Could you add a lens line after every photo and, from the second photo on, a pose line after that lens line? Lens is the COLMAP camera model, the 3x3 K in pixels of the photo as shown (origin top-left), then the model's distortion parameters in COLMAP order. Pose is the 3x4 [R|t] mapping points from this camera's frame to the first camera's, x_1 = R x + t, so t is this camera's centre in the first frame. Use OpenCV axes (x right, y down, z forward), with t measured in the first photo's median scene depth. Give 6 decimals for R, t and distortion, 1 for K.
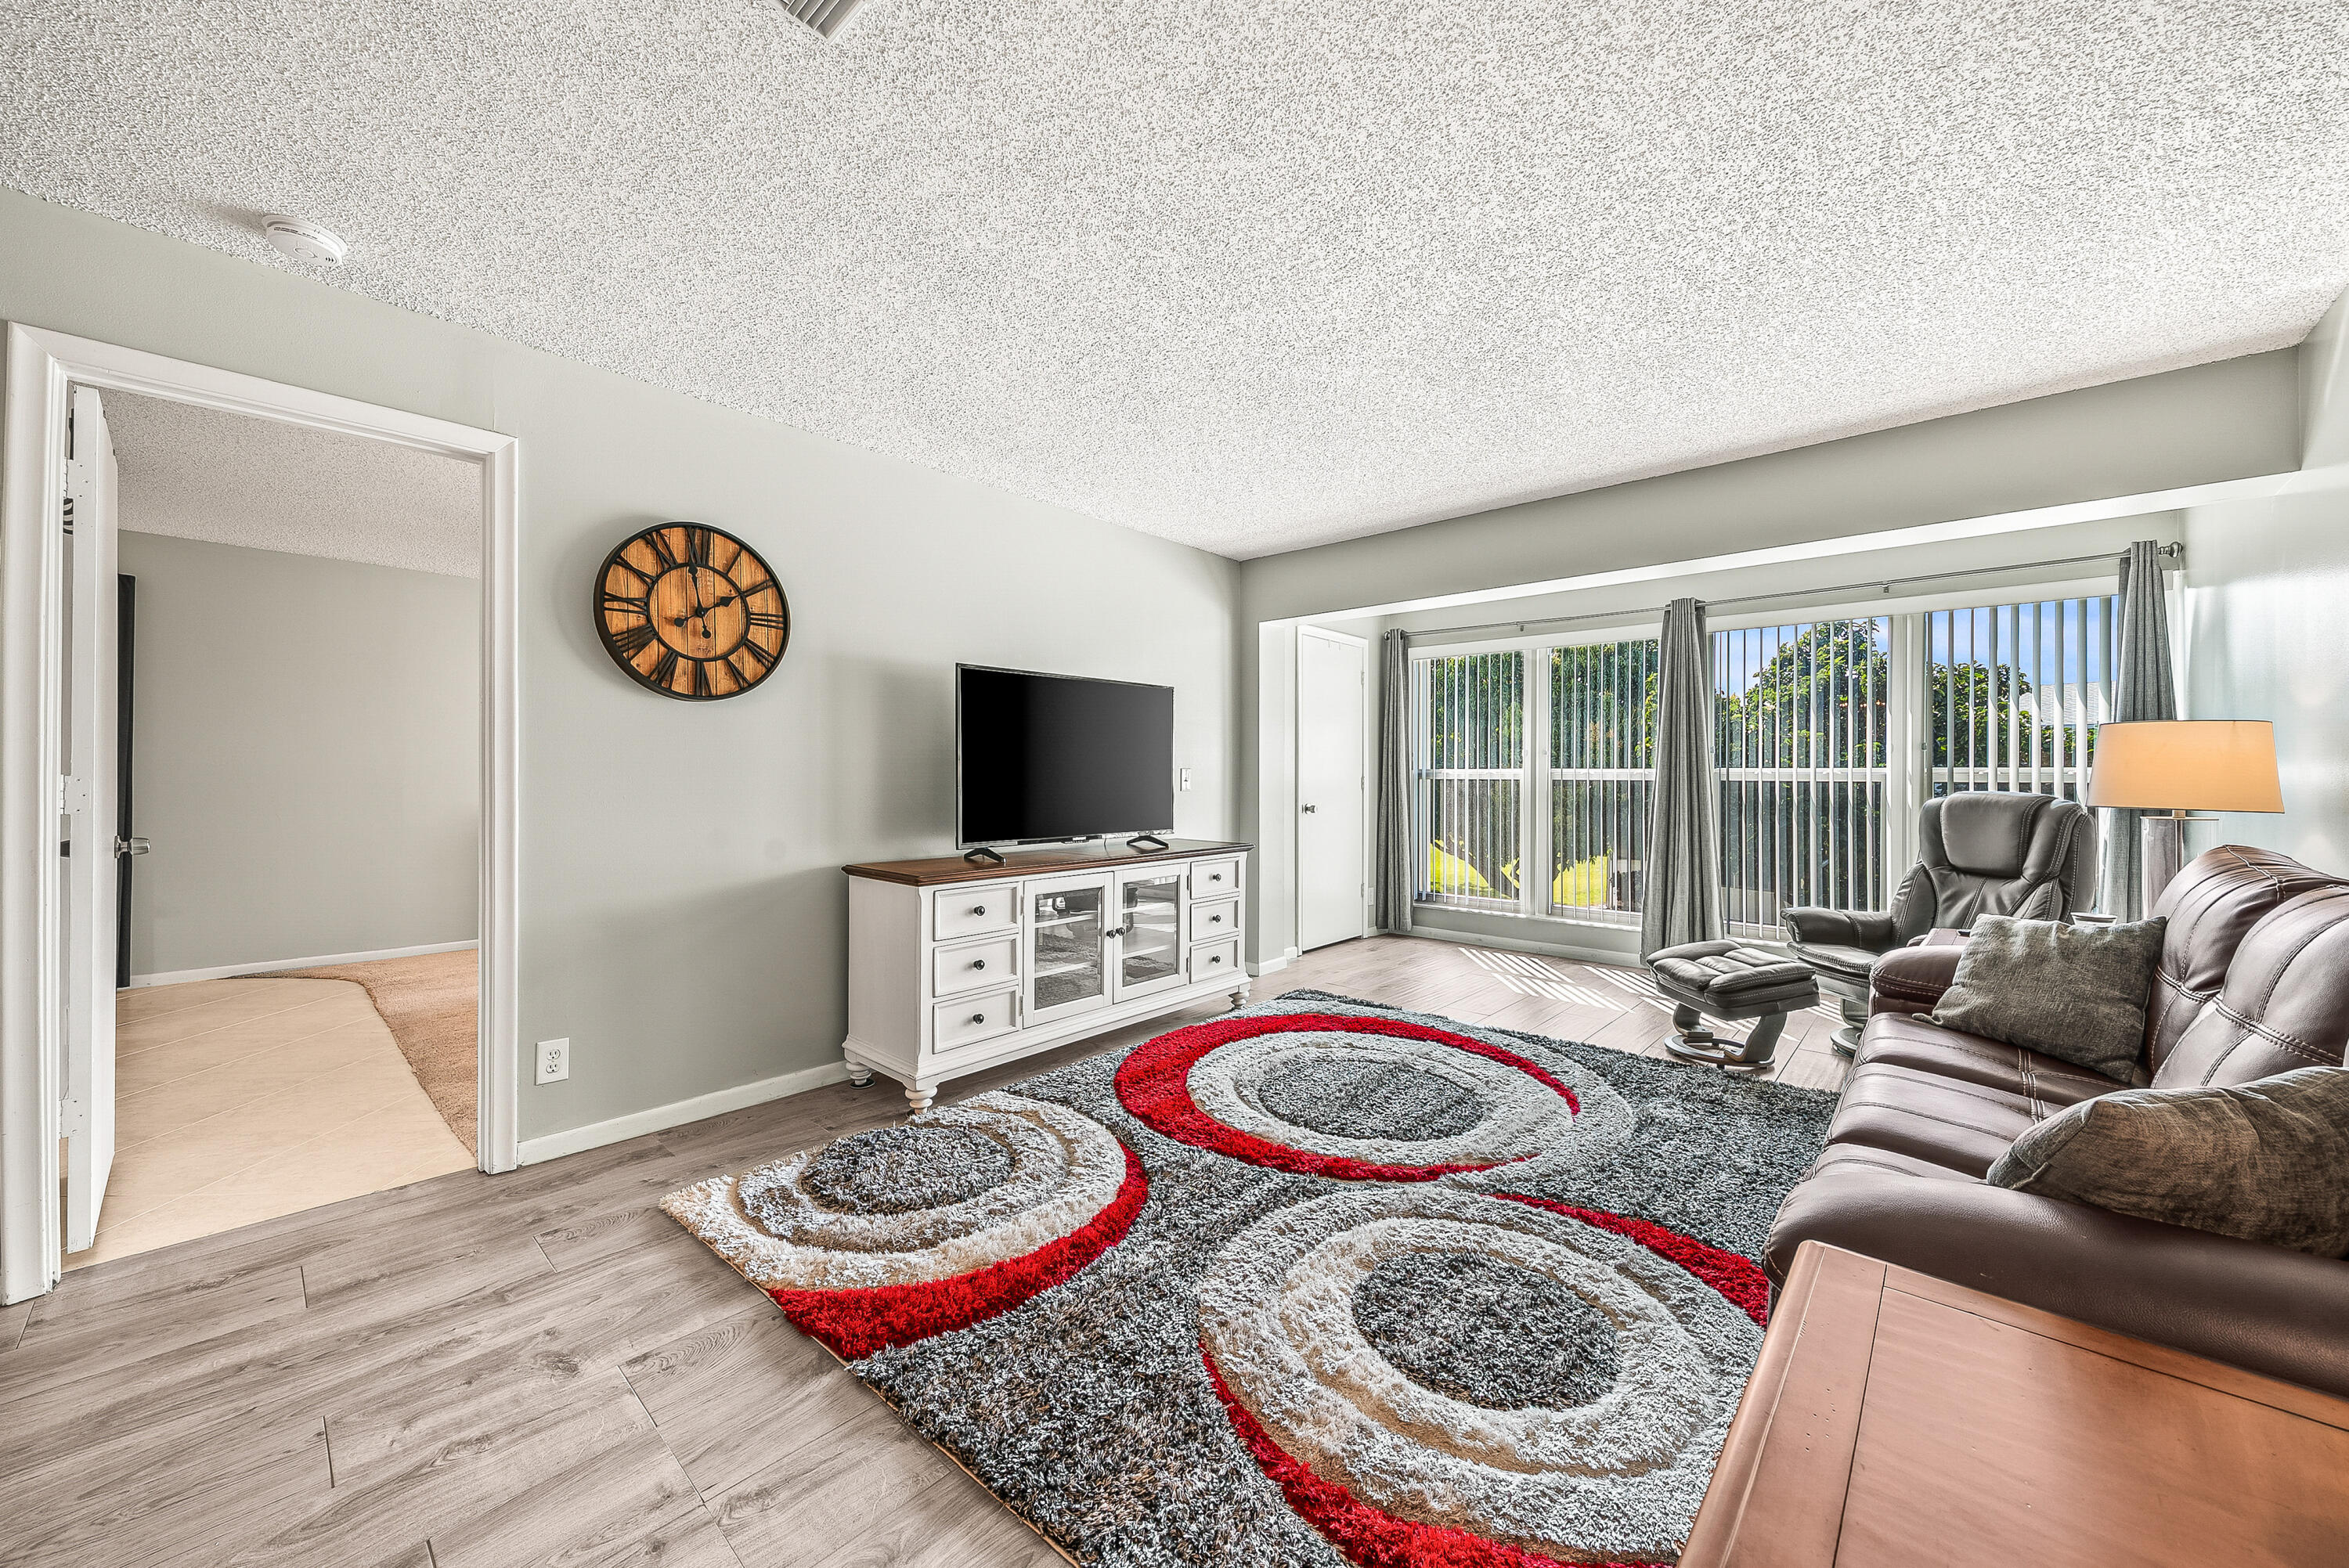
lens RADIAL K [[863.0, 0, 1164.6], [0, 863.0, 775.3], [0, 0, 1]] dist [0.000214, 0.000097]
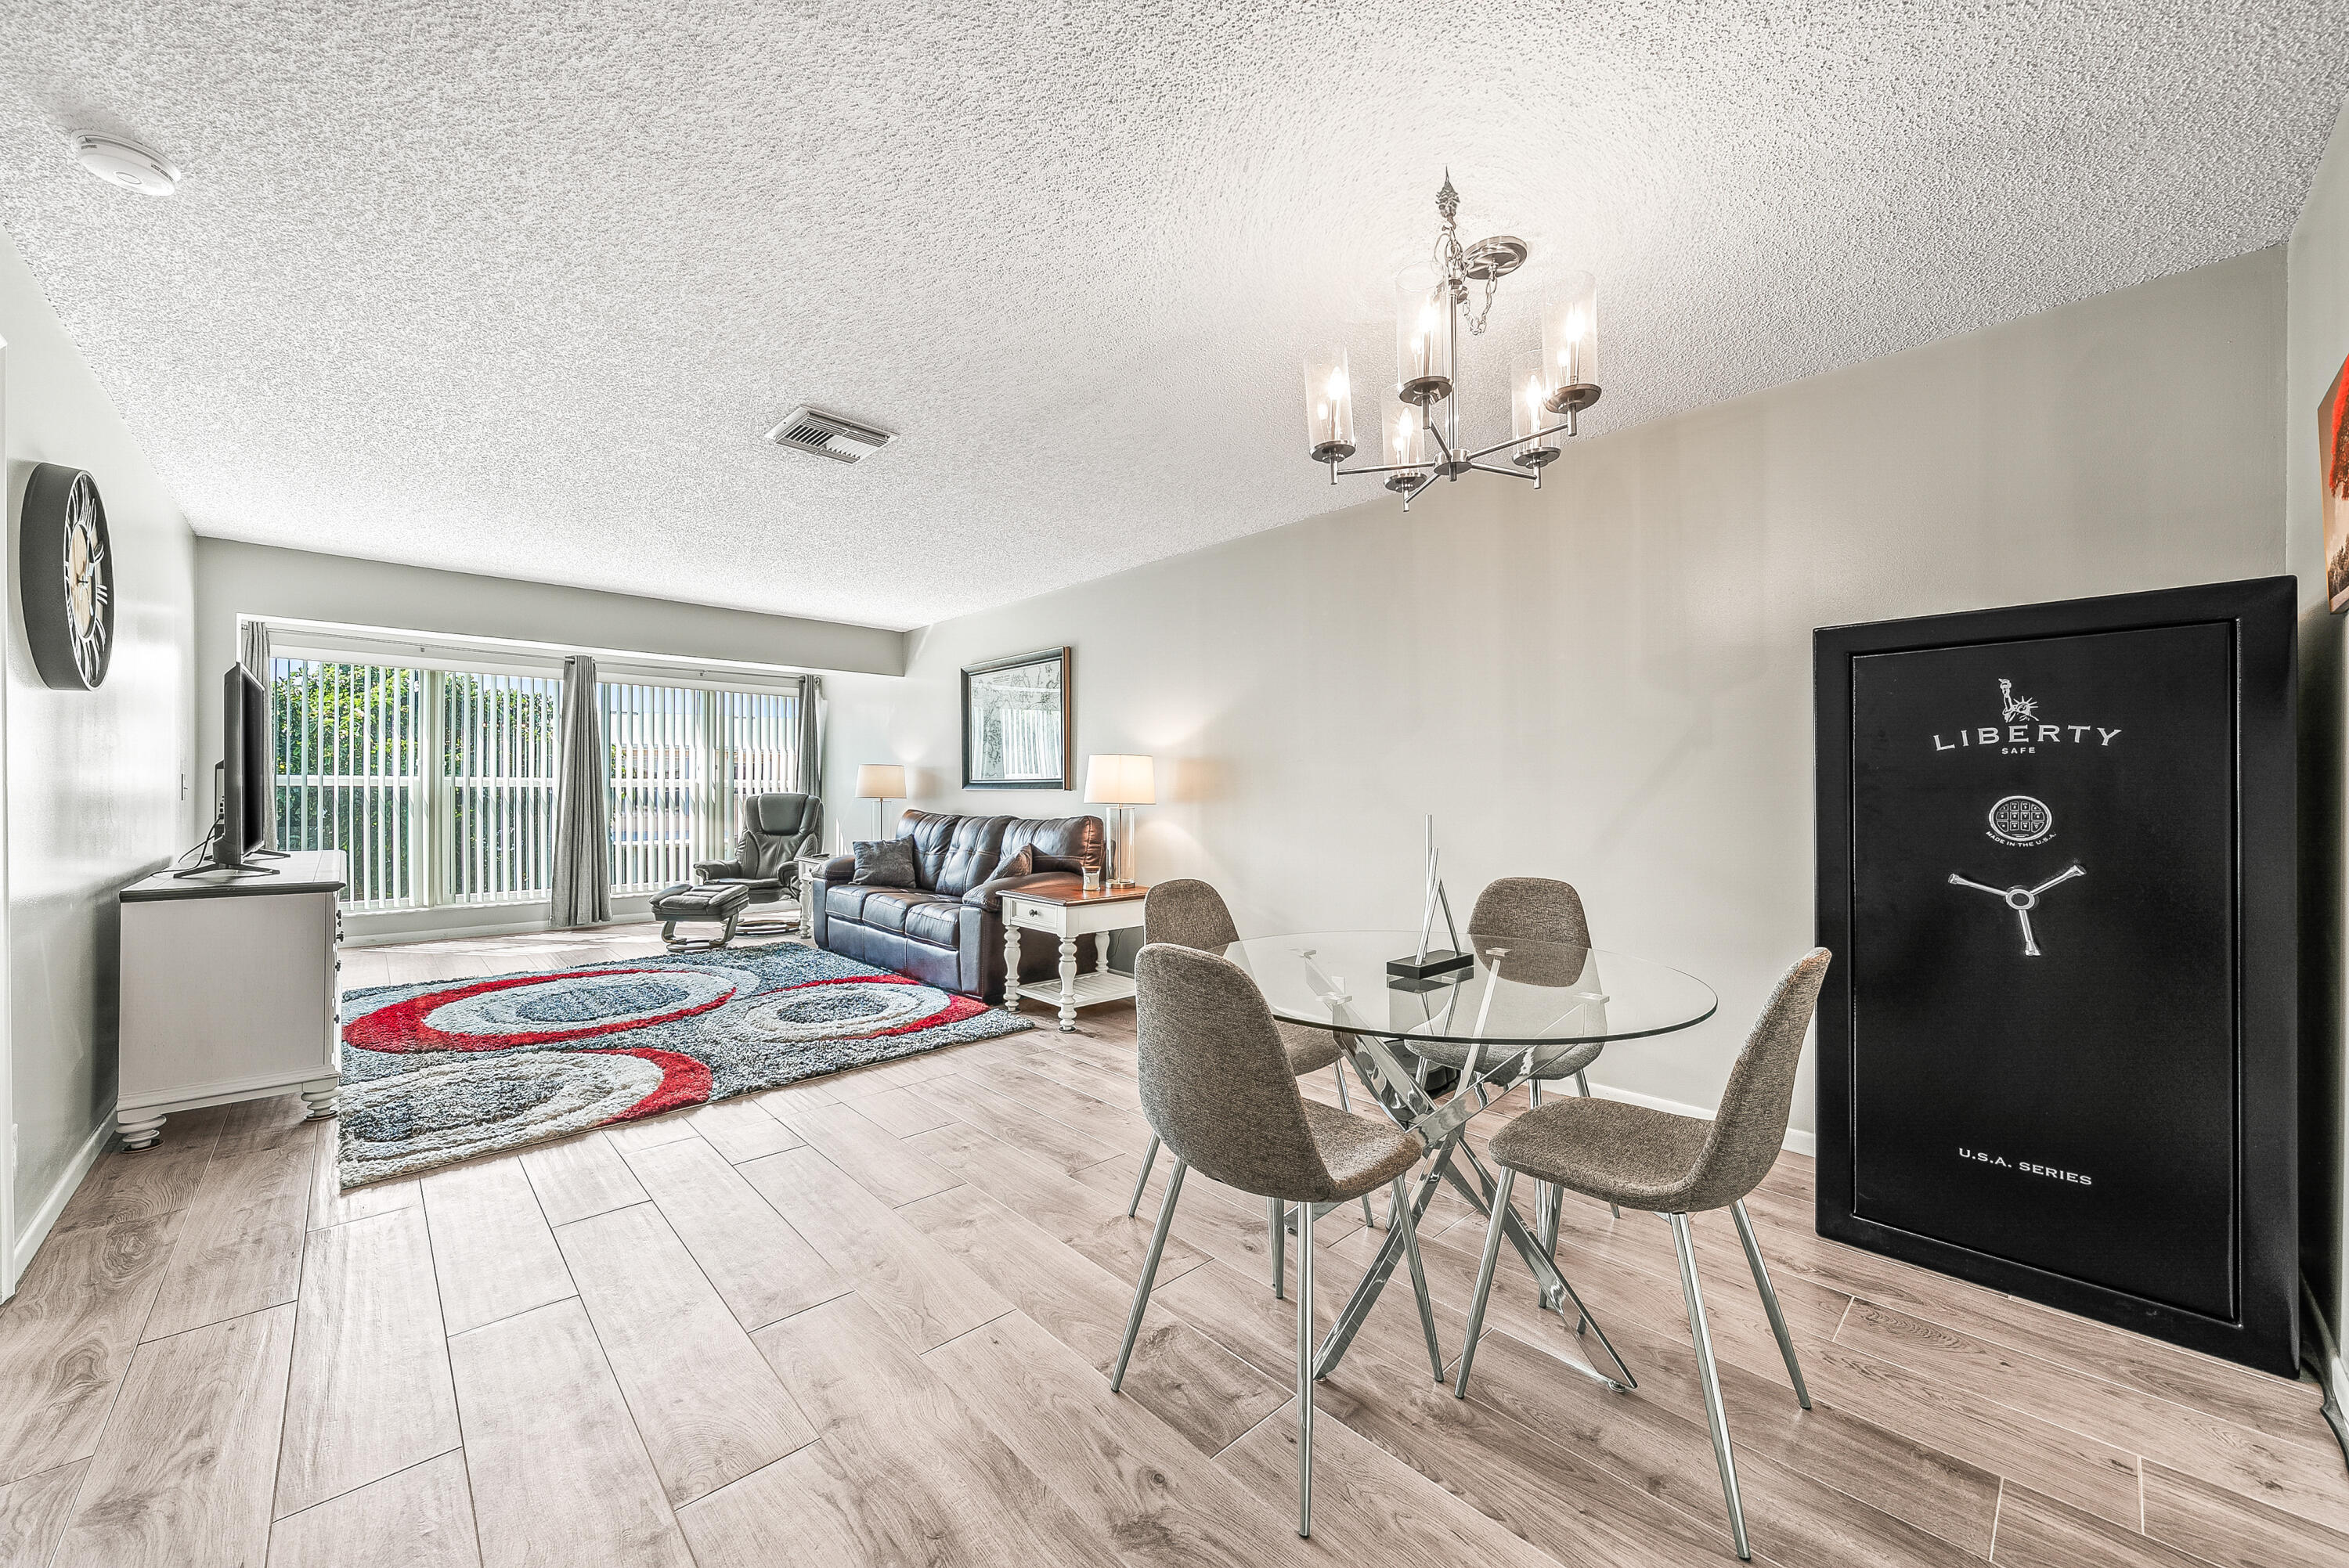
lens RADIAL K [[894.9, 0, 1176.3], [0, 894.9, 789.3], [0, 0, 1]] dist [0.000376, 0.000054]
pose [[0.069776, -0.004311, 0.997553, -1.272044], [-0.005888, 0.999971, 0.004733, -0.004864], [-0.997545, -0.006204, 0.069748, -0.081295]]
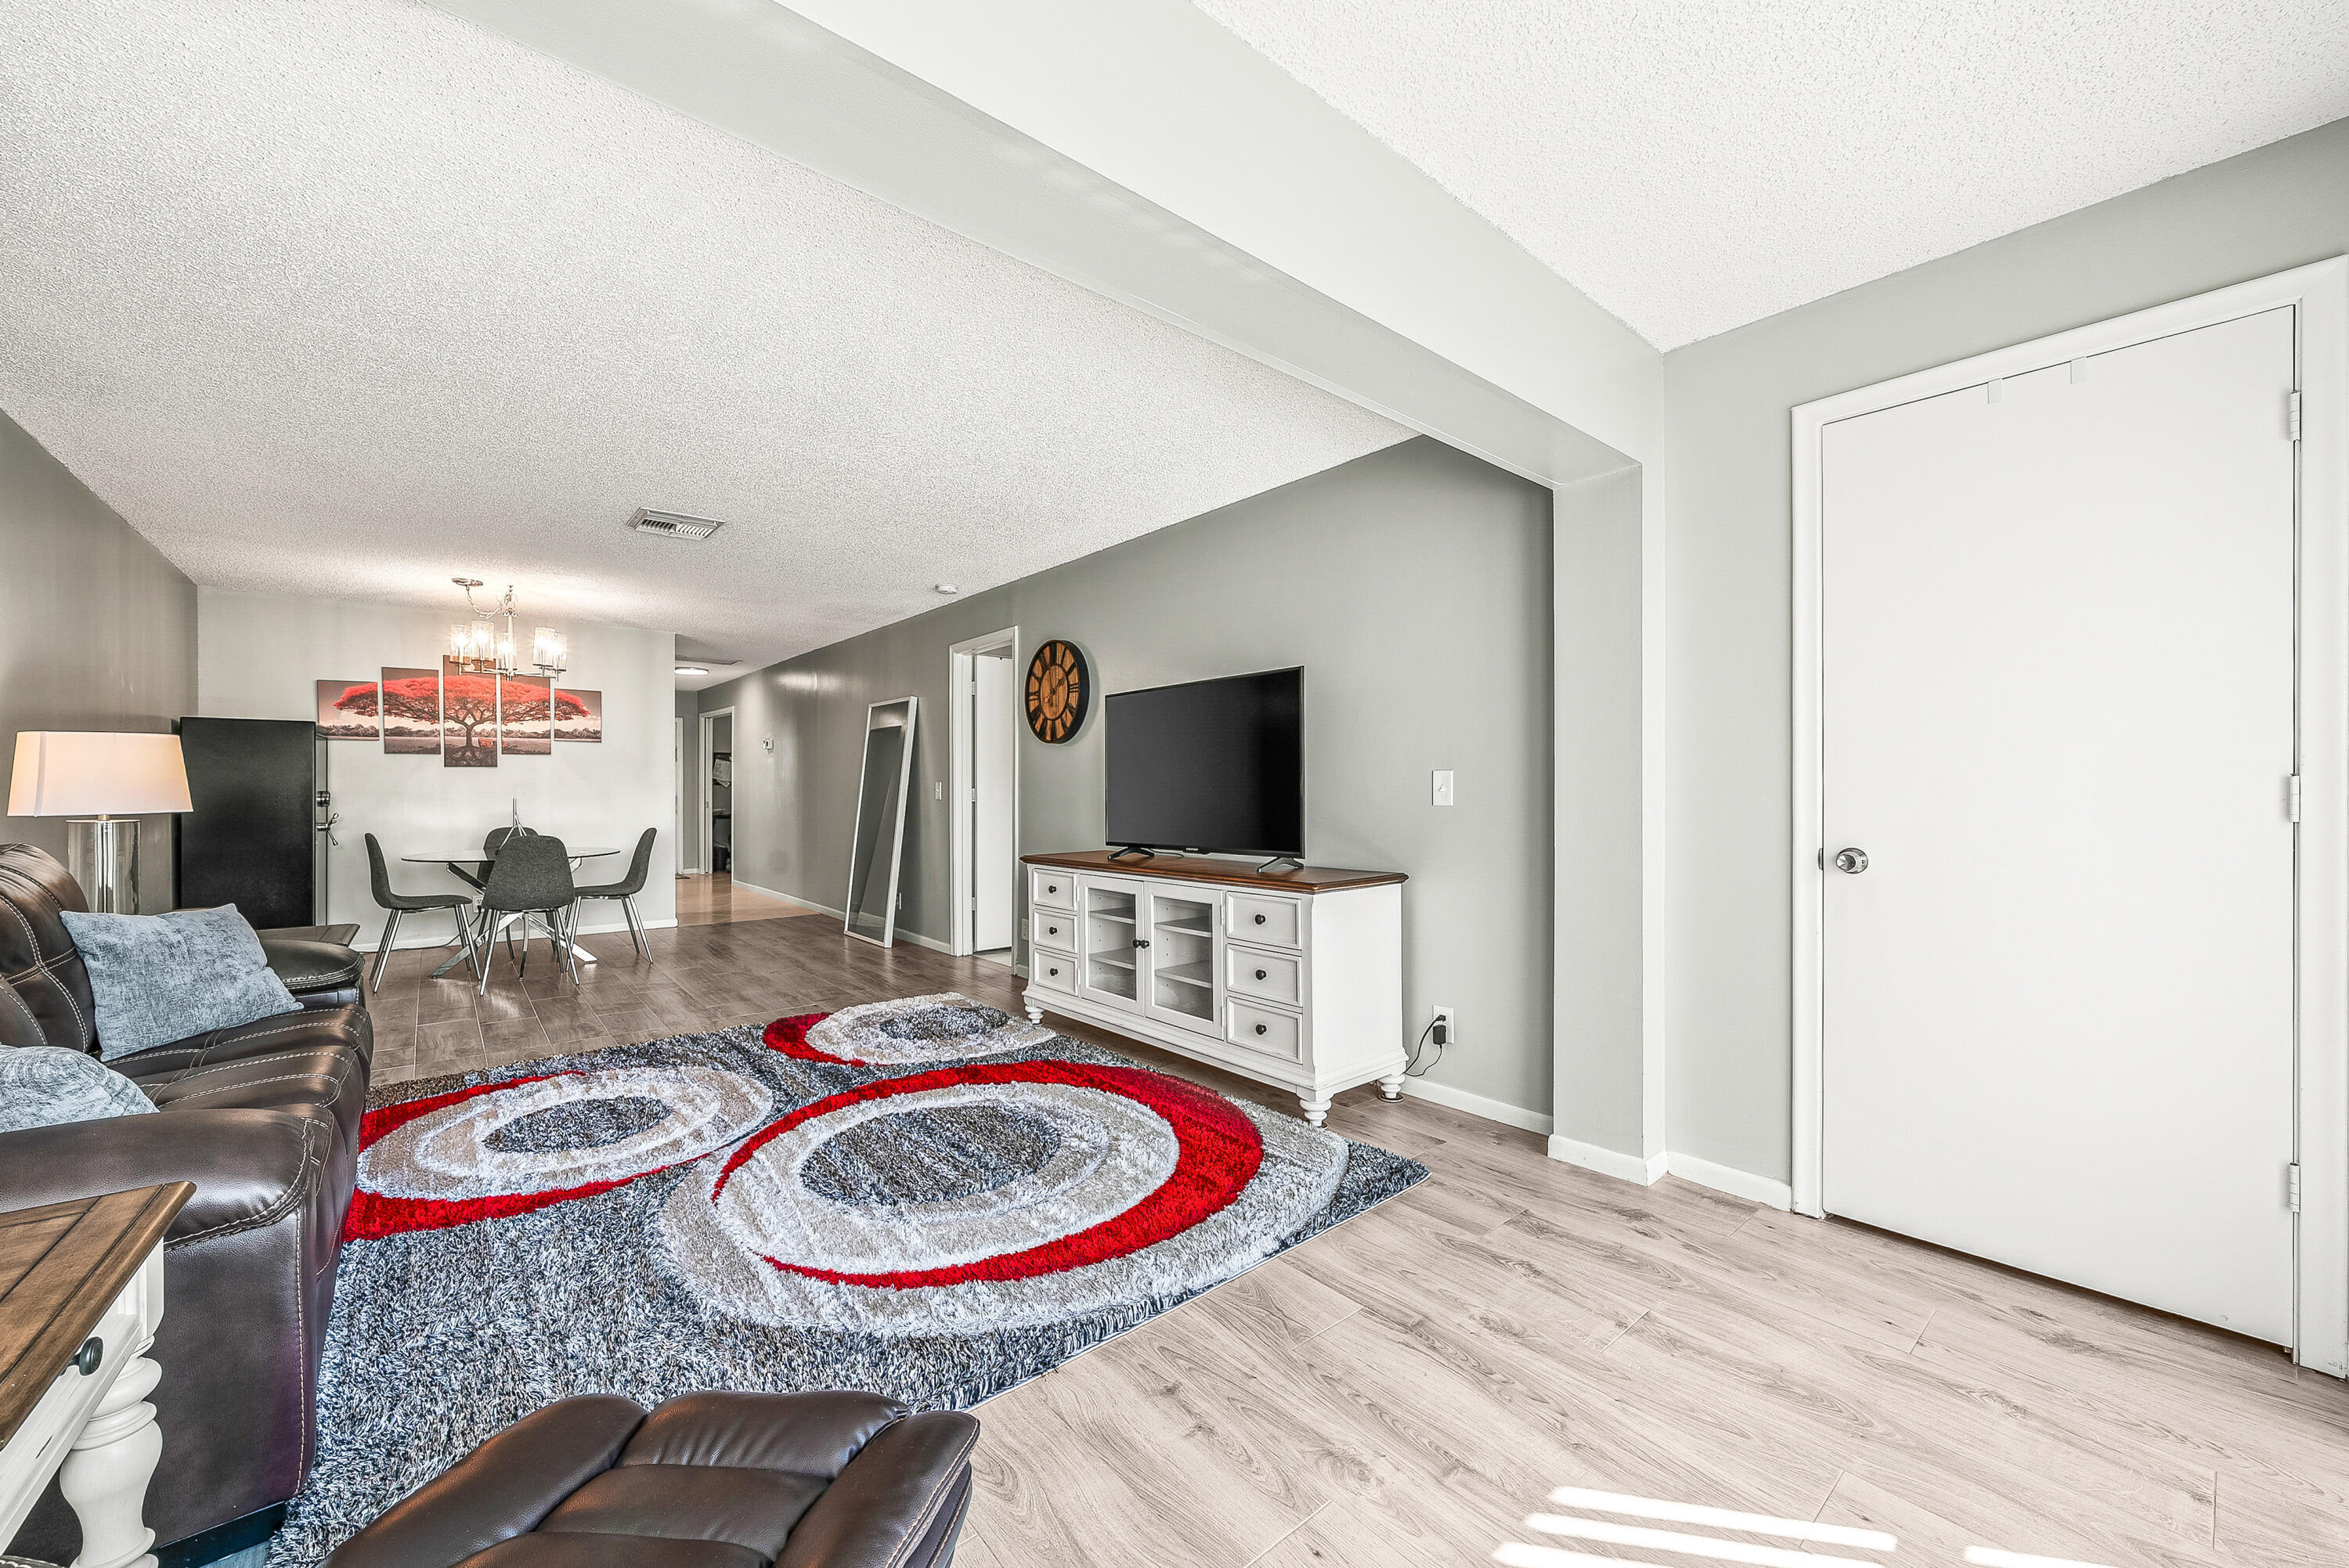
lens RADIAL K [[894.9, 0, 1176.3], [0, 894.9, 789.3], [0, 0, 1]] dist [0.000376, 0.000054]
pose [[-0.112827, -0.004731, -0.993603, 1.159782], [0.004324, 0.999977, -0.005252, 0.013736], [0.993605, -0.004889, -0.112804, 1.403319]]
